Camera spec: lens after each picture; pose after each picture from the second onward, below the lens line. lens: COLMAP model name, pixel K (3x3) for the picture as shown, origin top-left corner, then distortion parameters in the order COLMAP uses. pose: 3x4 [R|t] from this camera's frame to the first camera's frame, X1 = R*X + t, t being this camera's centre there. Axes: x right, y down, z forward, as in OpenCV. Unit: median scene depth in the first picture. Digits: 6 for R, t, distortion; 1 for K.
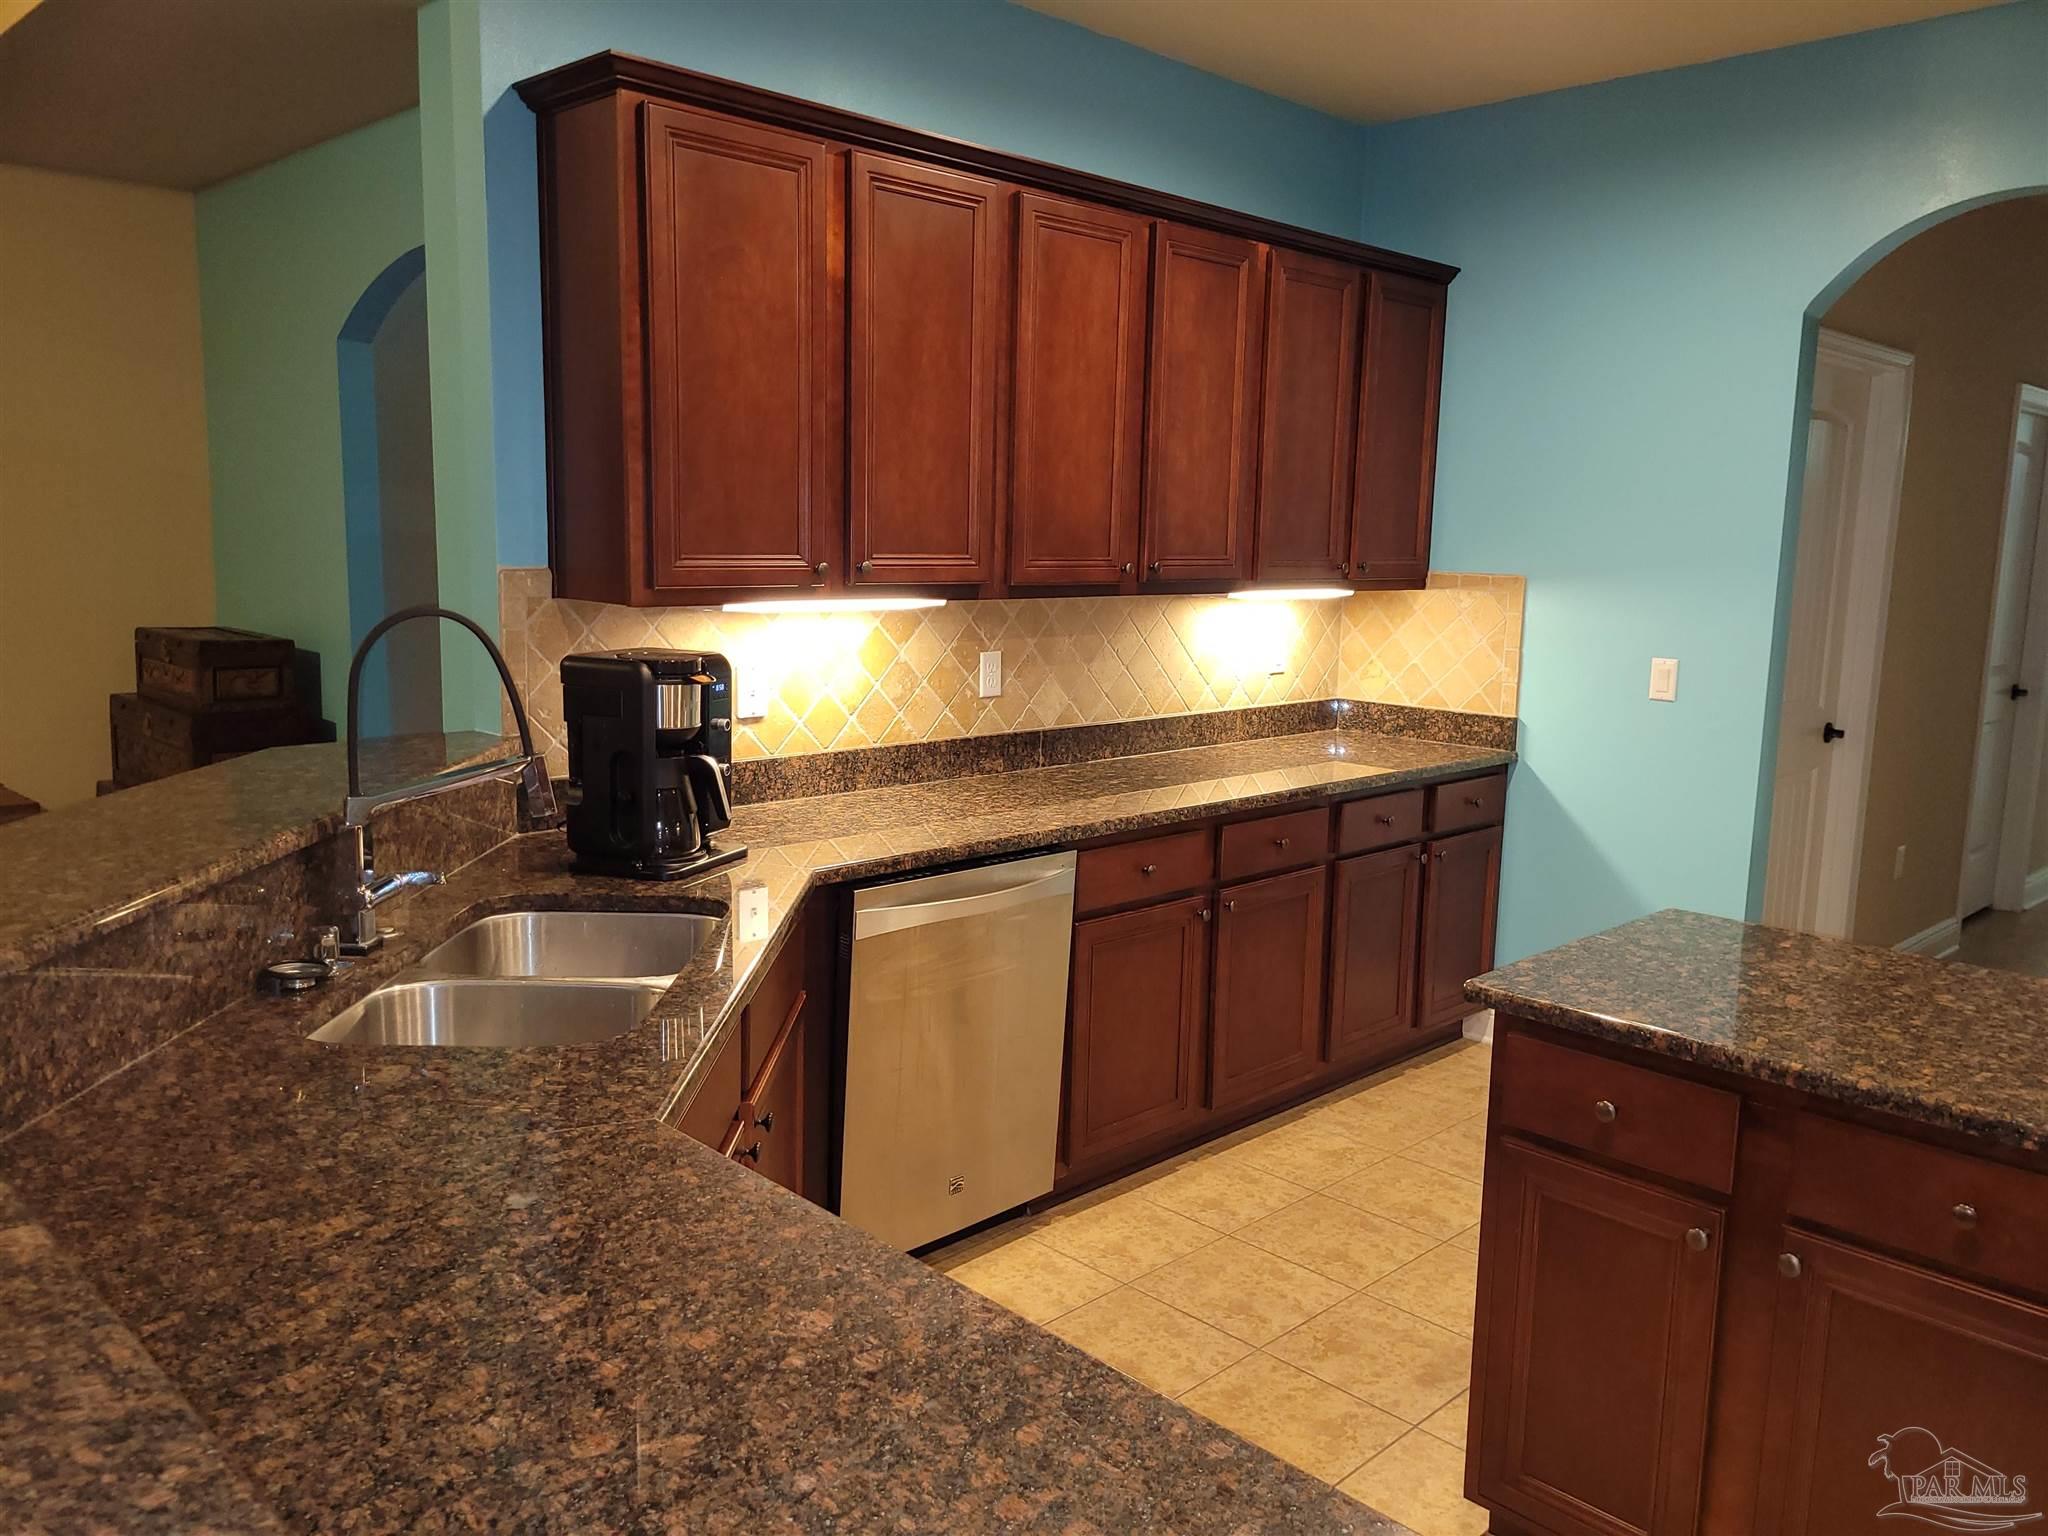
lens RADIAL K [[1538.8, 0, 1031.0], [0, 1538.8, 765.0], [0, 0, 1]] dist [0.021548, -0.000319]
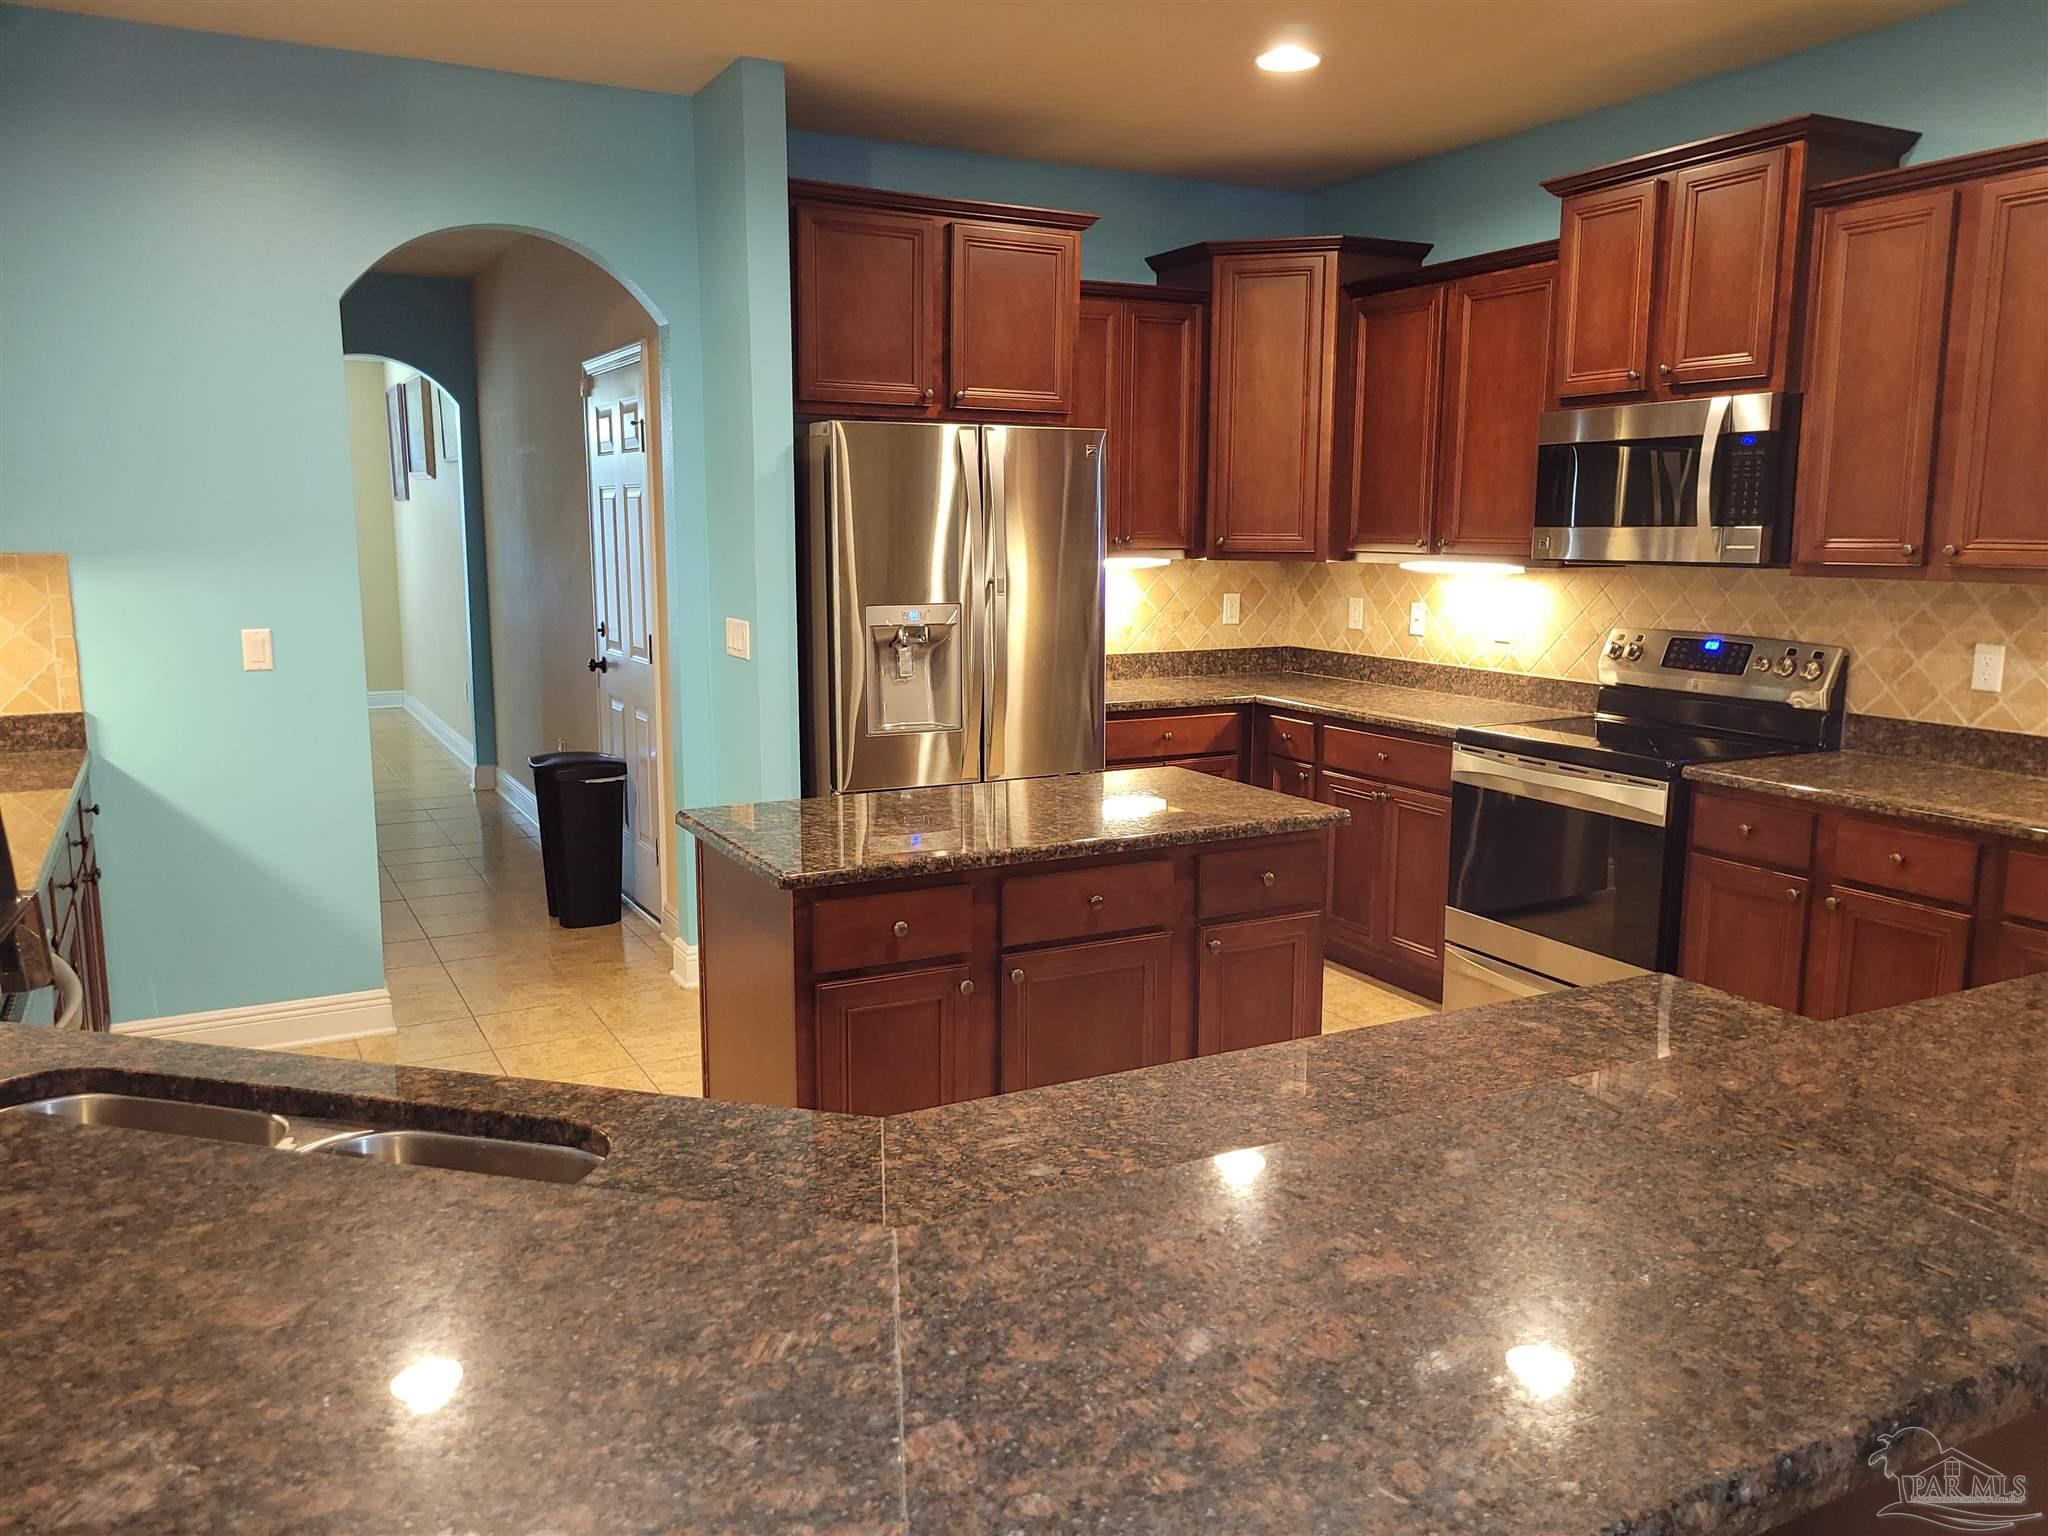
lens RADIAL K [[1538.8, 0, 1031.0], [0, 1538.8, 765.0], [0, 0, 1]] dist [0.021548, -0.000319]
pose [[0.278540, -0.172809, 0.944750, -0.760648], [0.152090, 0.979204, 0.134271, -0.073572], [-0.948306, 0.106287, 0.299030, 0.409692]]
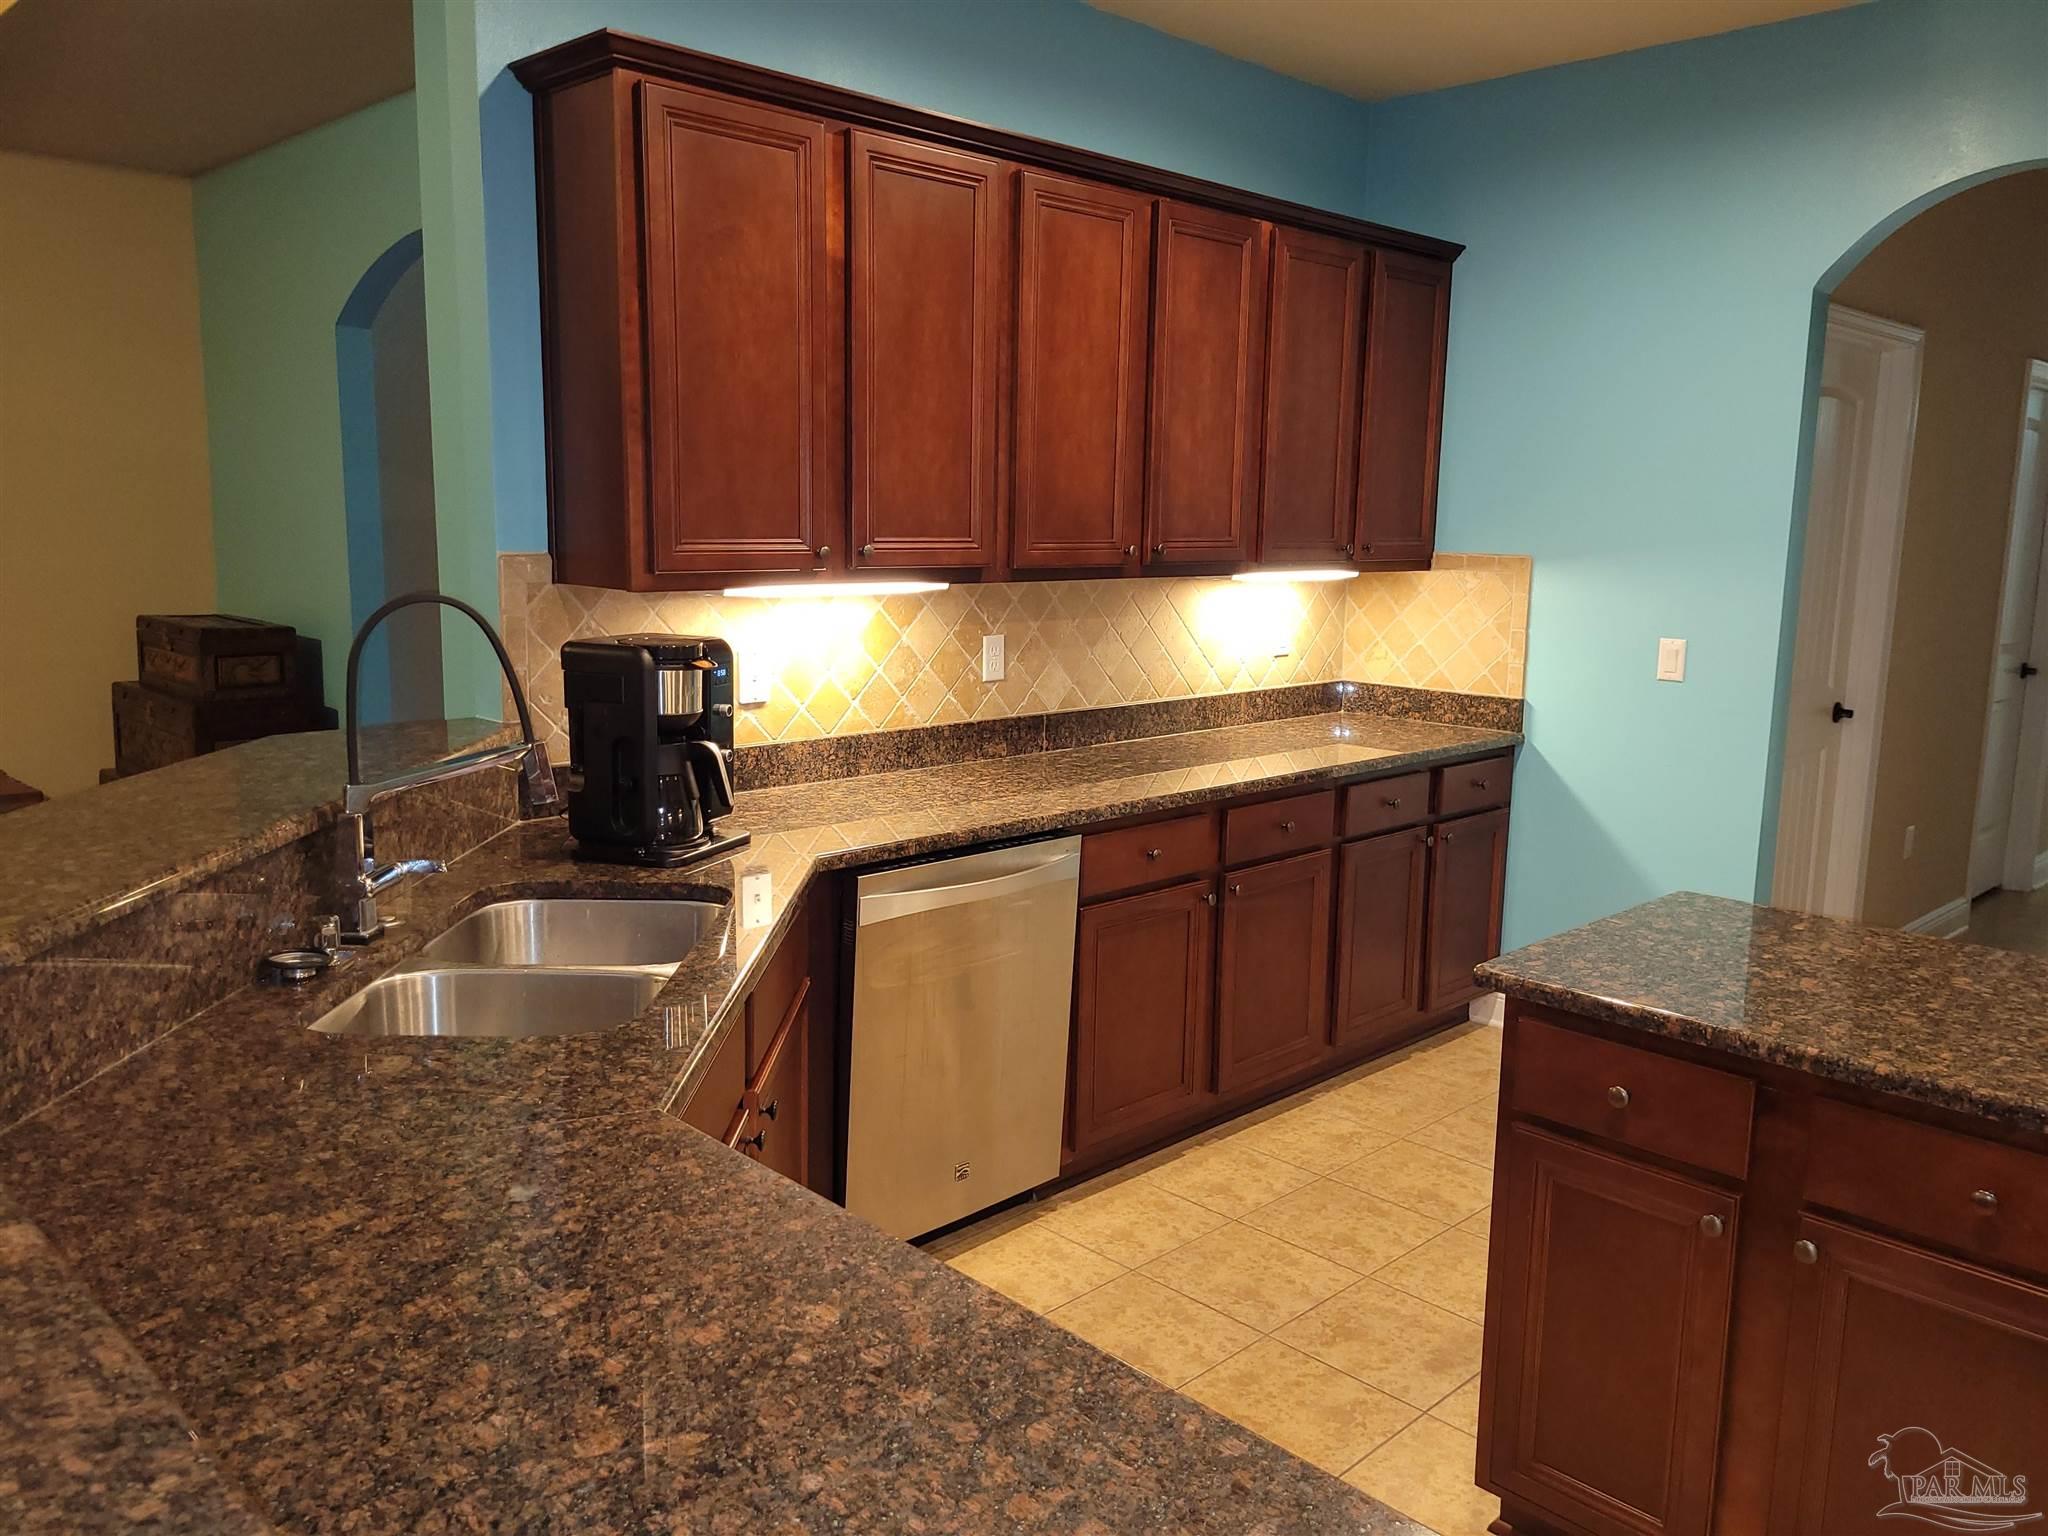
lens RADIAL K [[1538.8, 0, 1031.0], [0, 1538.8, 765.0], [0, 0, 1]] dist [0.021548, -0.000319]
pose [[0.999986, -0.004956, -0.001817, -0.001291], [0.004975, 0.999931, 0.010621, -0.000644], [0.001764, -0.010630, 0.999942, 0.009815]]
